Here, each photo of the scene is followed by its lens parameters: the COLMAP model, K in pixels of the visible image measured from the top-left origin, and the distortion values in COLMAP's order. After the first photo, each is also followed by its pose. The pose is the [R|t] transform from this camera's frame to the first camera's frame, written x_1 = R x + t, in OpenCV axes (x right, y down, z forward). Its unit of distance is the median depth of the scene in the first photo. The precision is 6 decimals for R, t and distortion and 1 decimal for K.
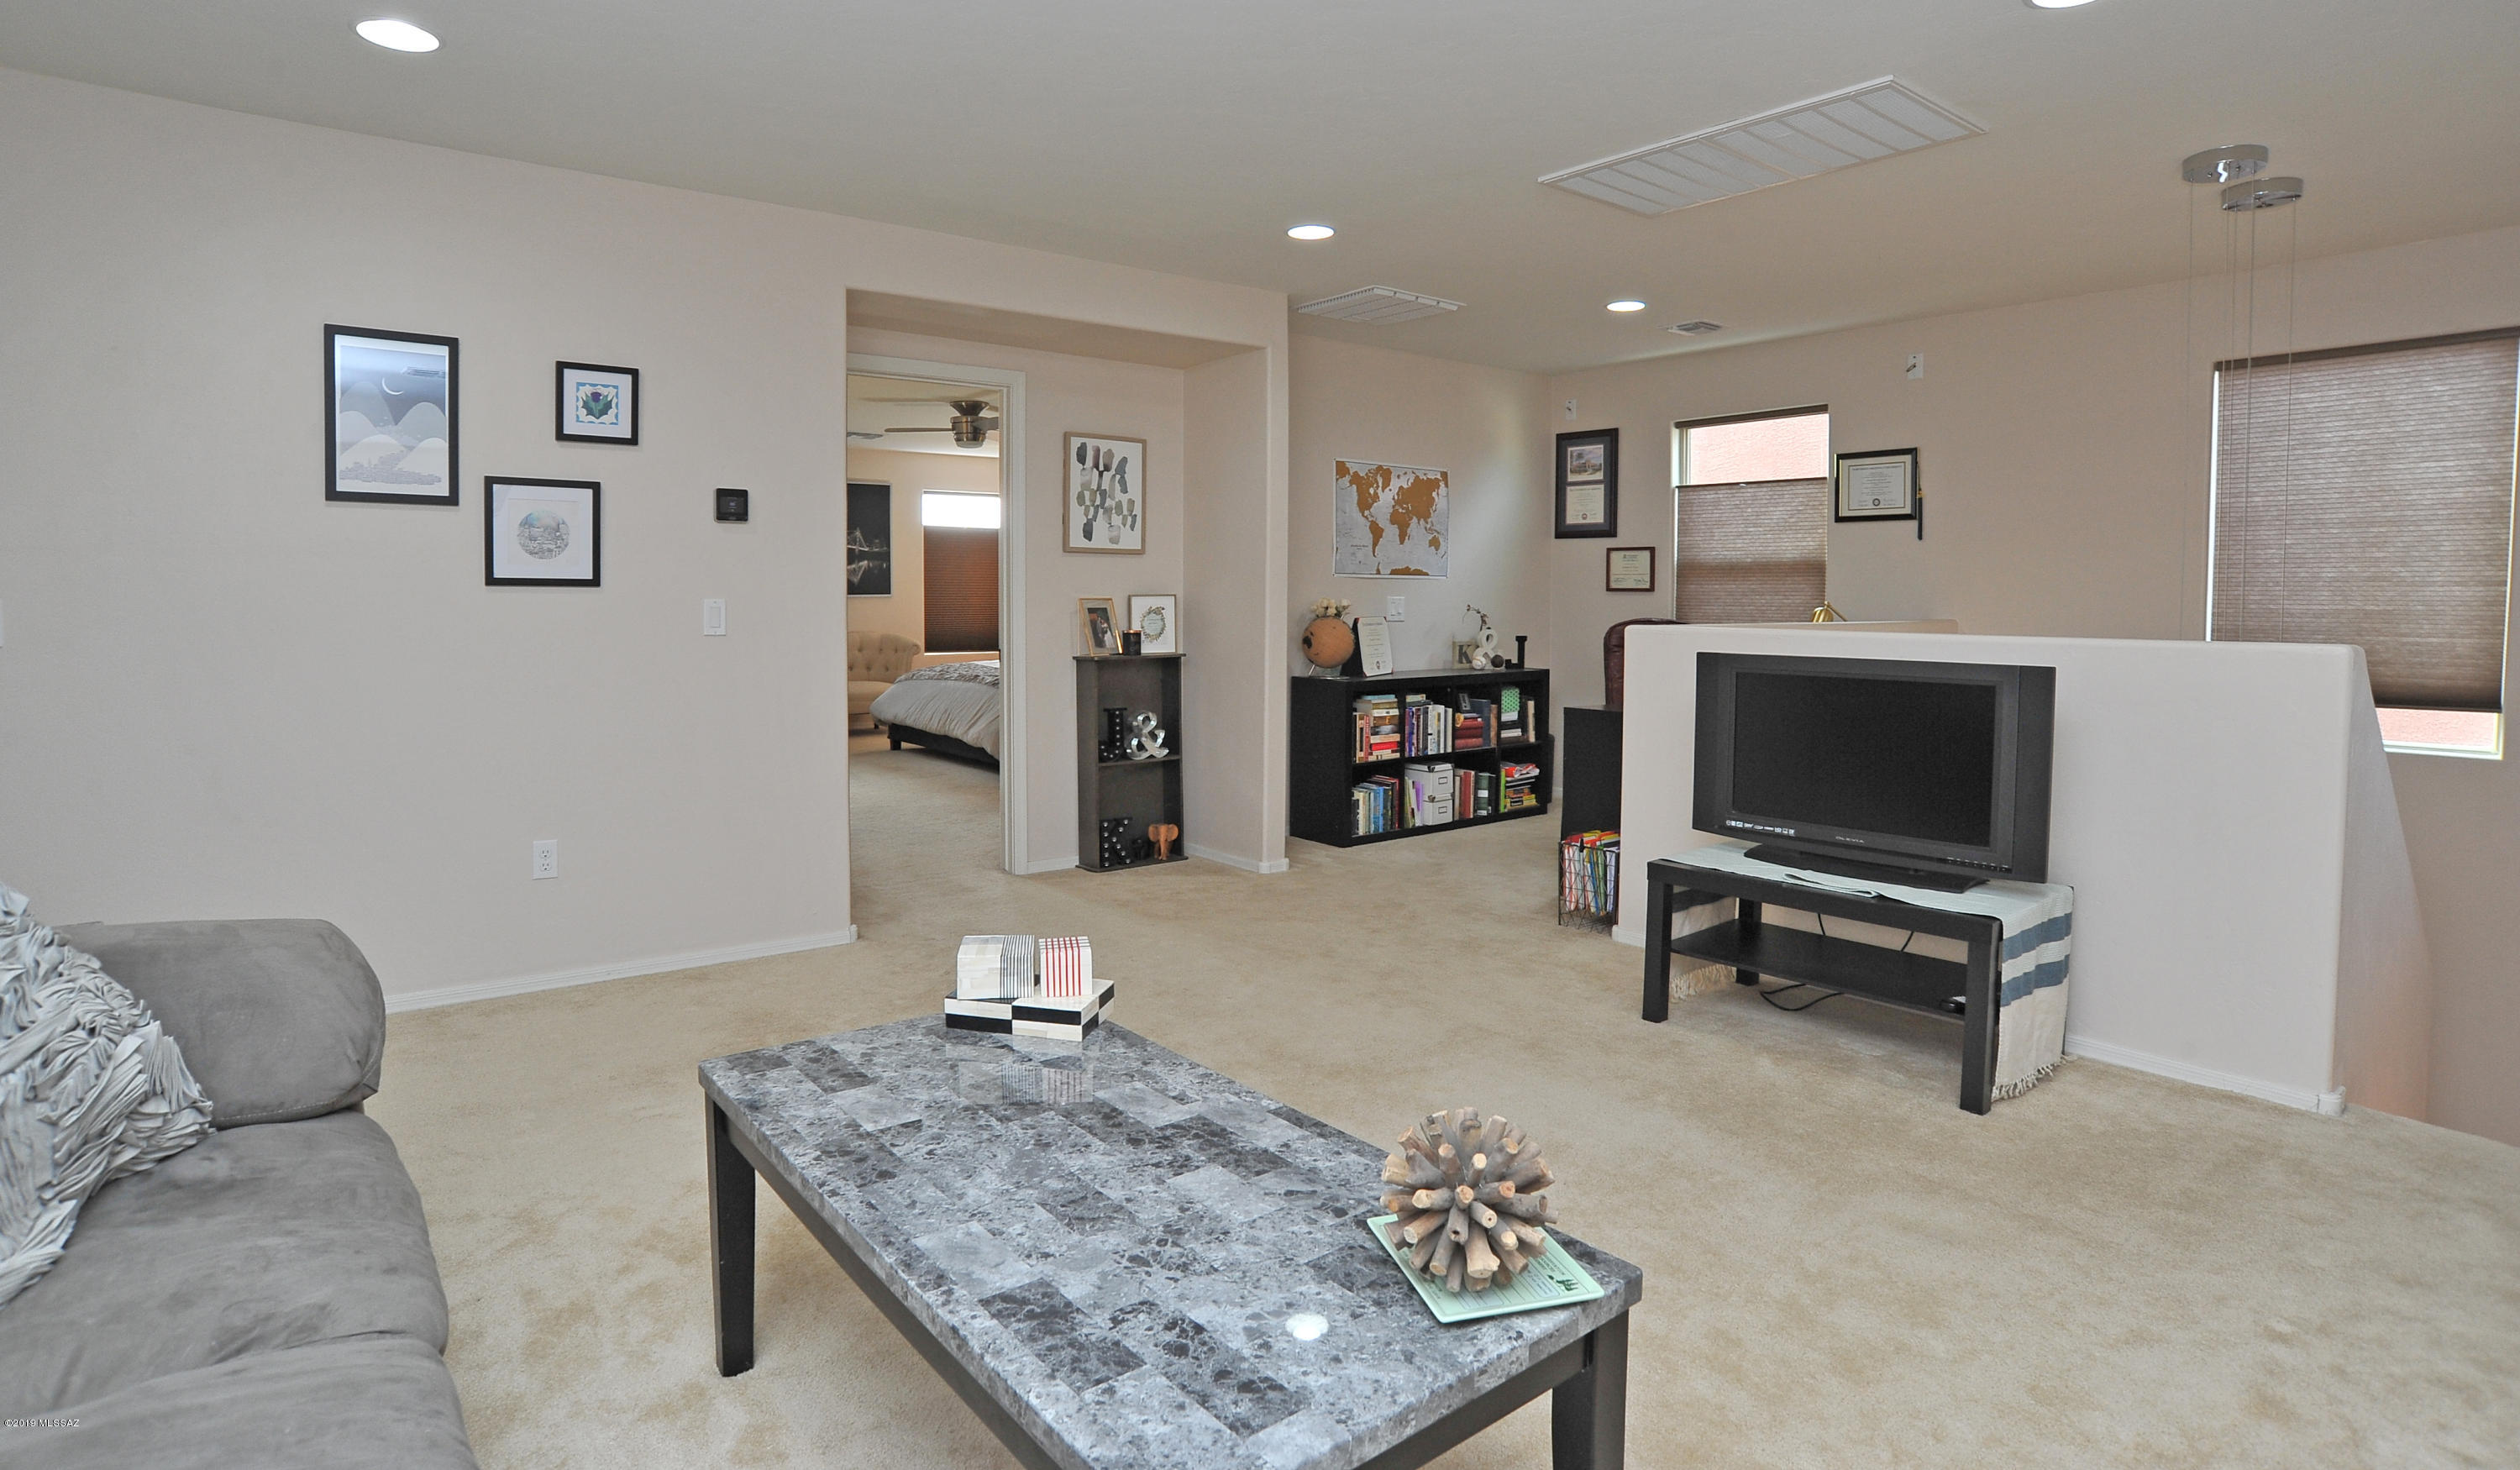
lens RADIAL K [[1314.9, 0, 1266.3], [0, 1314.9, 657.1], [0, 0, 1]] dist [-0.093903, -0.000039]
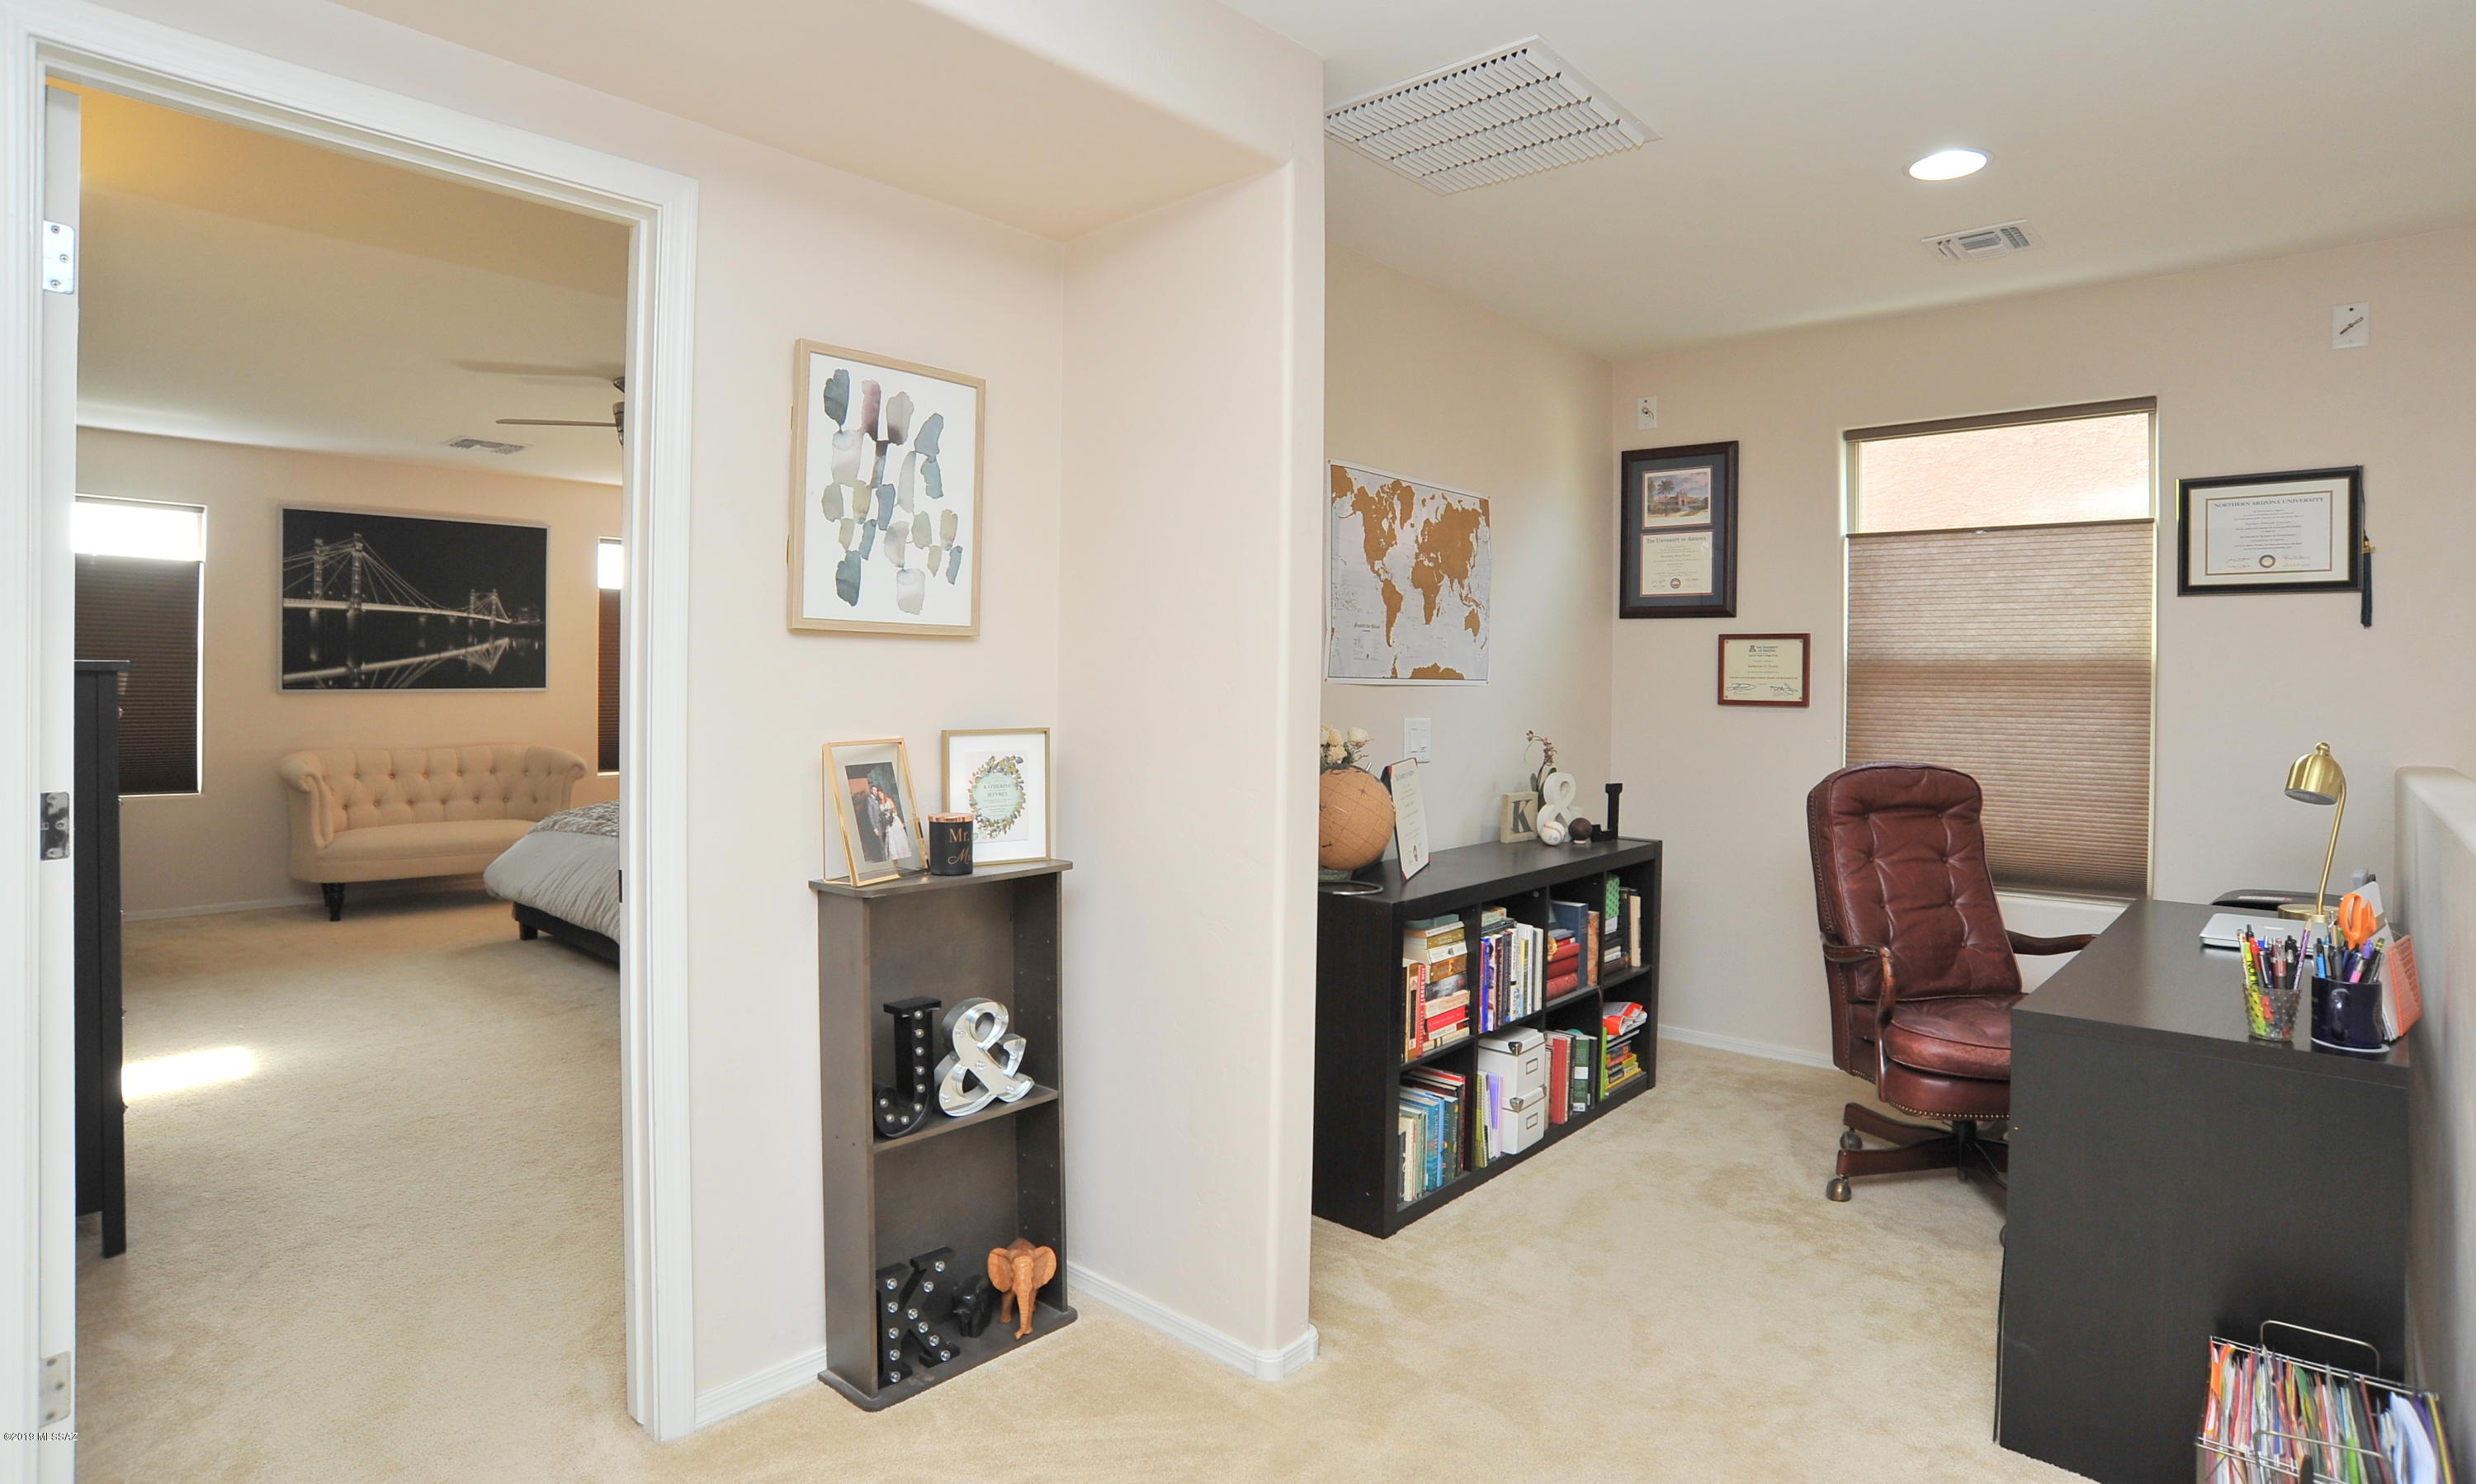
lens RADIAL K [[1268.2, 0, 1236.2], [0, 1268.2, 684.3], [0, 0, 1]] dist [-0.106766, 0.060237]
pose [[0.985079, 0.005880, 0.172001, -0.074378], [0.000790, 0.999251, -0.038681, -0.042811], [-0.172099, 0.038240, 0.984337, 0.526433]]
